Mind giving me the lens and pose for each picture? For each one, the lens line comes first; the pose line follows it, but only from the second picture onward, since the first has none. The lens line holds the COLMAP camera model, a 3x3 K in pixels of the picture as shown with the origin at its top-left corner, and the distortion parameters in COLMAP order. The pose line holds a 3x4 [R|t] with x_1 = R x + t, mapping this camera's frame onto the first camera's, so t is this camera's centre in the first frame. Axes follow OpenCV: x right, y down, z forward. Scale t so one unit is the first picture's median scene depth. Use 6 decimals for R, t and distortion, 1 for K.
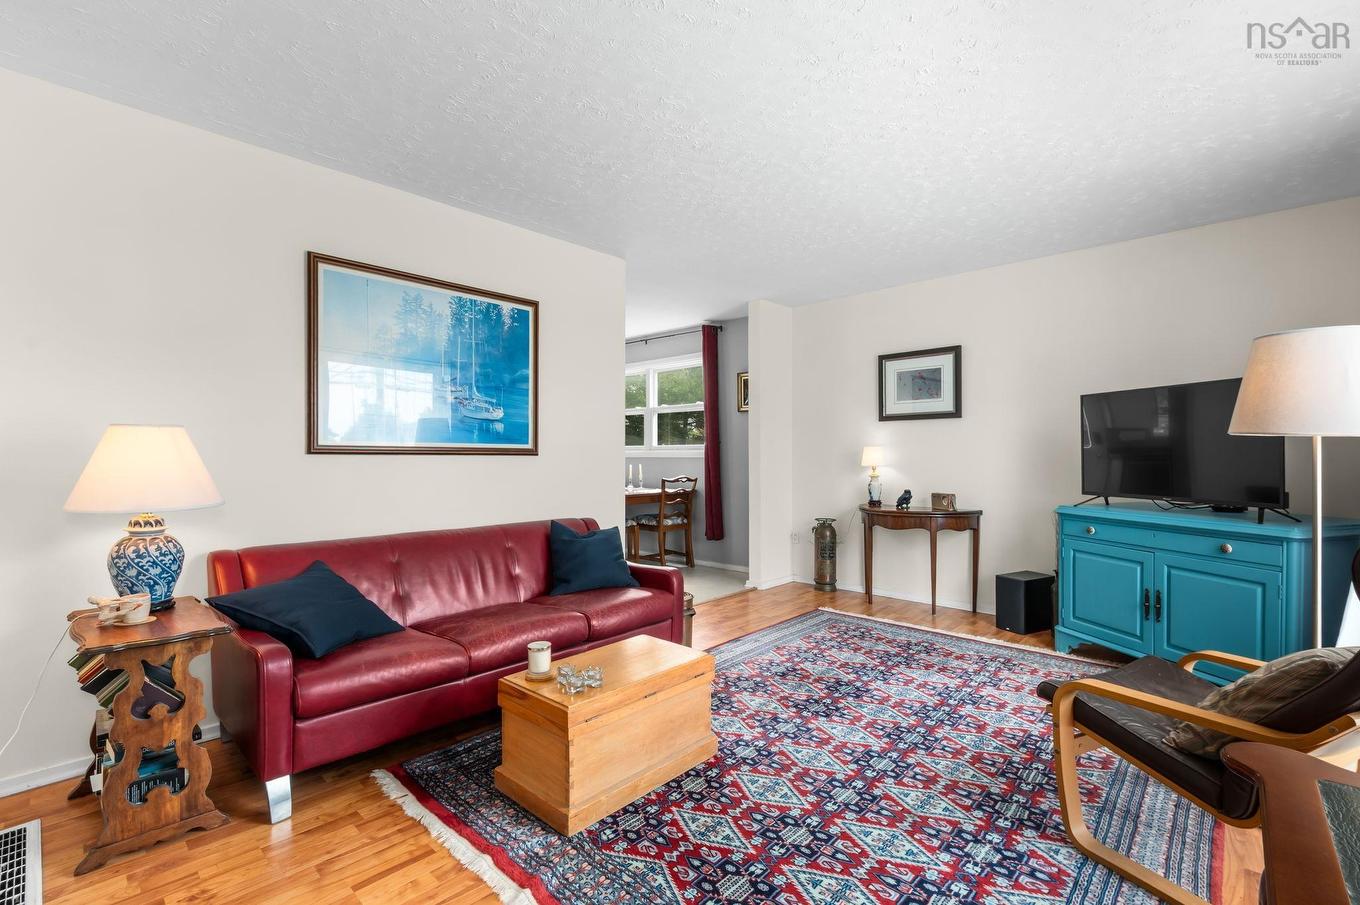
lens RADIAL K [[602.1, 0, 690.6], [0, 602.1, 460.5], [0, 0, 1]] dist [0.004152, -0.003844]
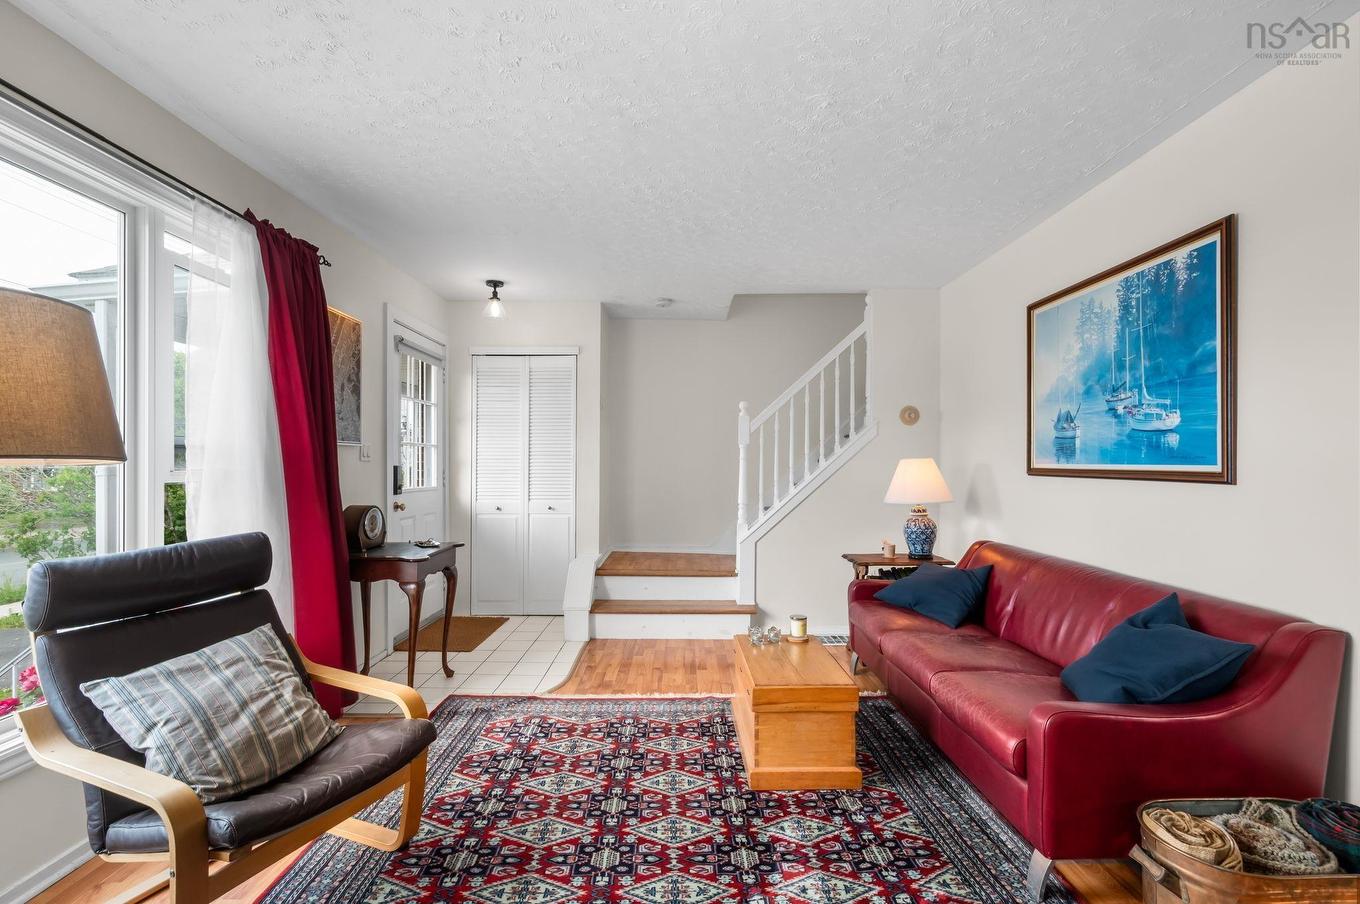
lens RADIAL K [[602.1, 0, 684.2], [0, 602.1, 457.3], [0, 0, 1]] dist [0.004152, -0.003844]
pose [[-0.726852, -0.007889, -0.686749, 0.568222], [-0.008713, 0.999959, -0.002266, -0.031438], [0.686739, 0.004336, -0.726891, 1.173410]]
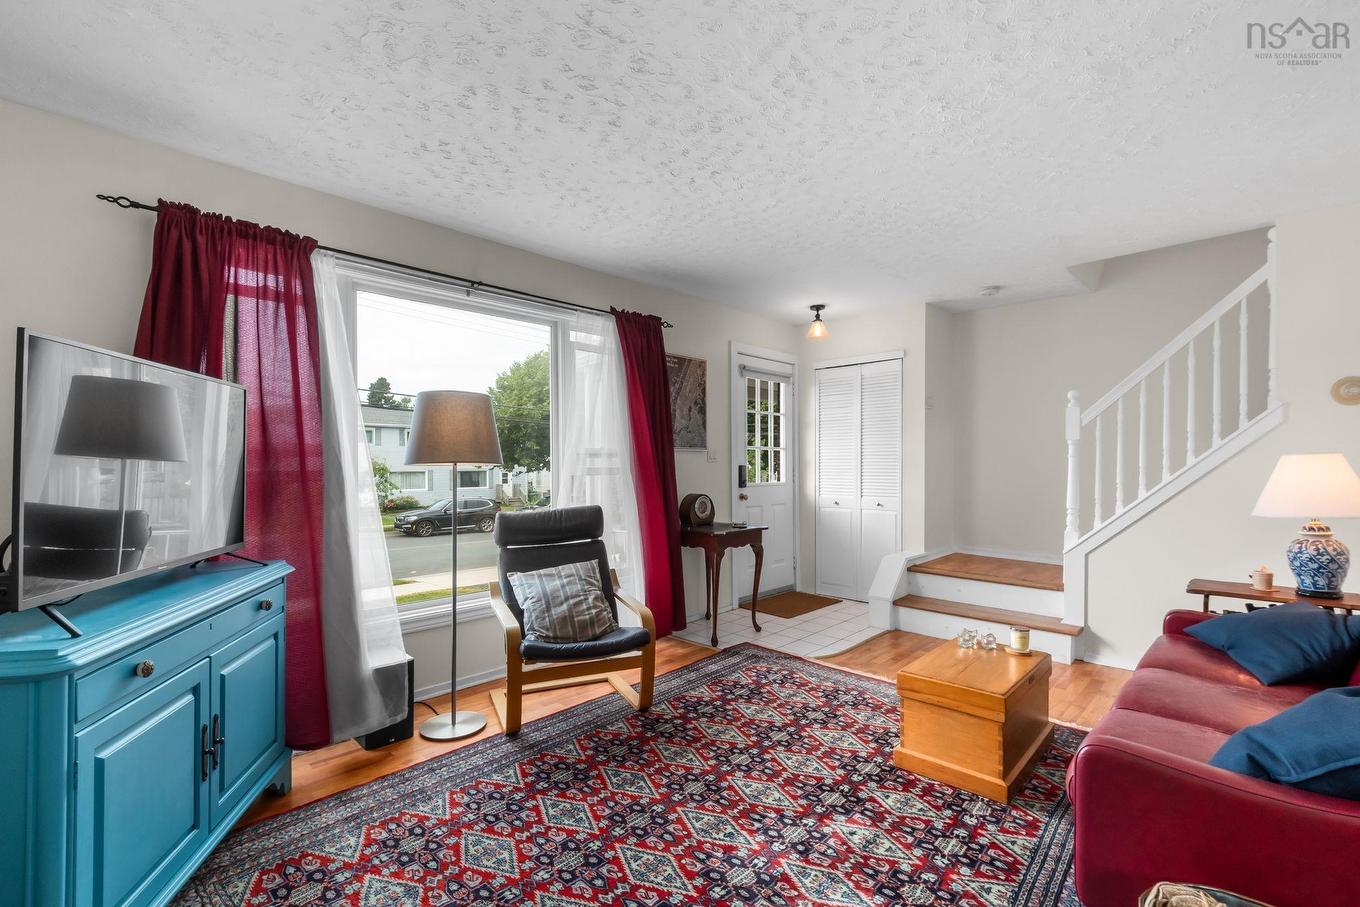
lens RADIAL K [[602.1, 0, 672.5], [0, 602.1, 464.1], [0, 0, 1]] dist [0.004152, -0.003844]
pose [[-0.999769, 0.003535, 0.021185, 0.292734], [0.003802, 0.999914, 0.012574, -0.035716], [-0.021138, 0.012651, -0.999697, 1.472342]]
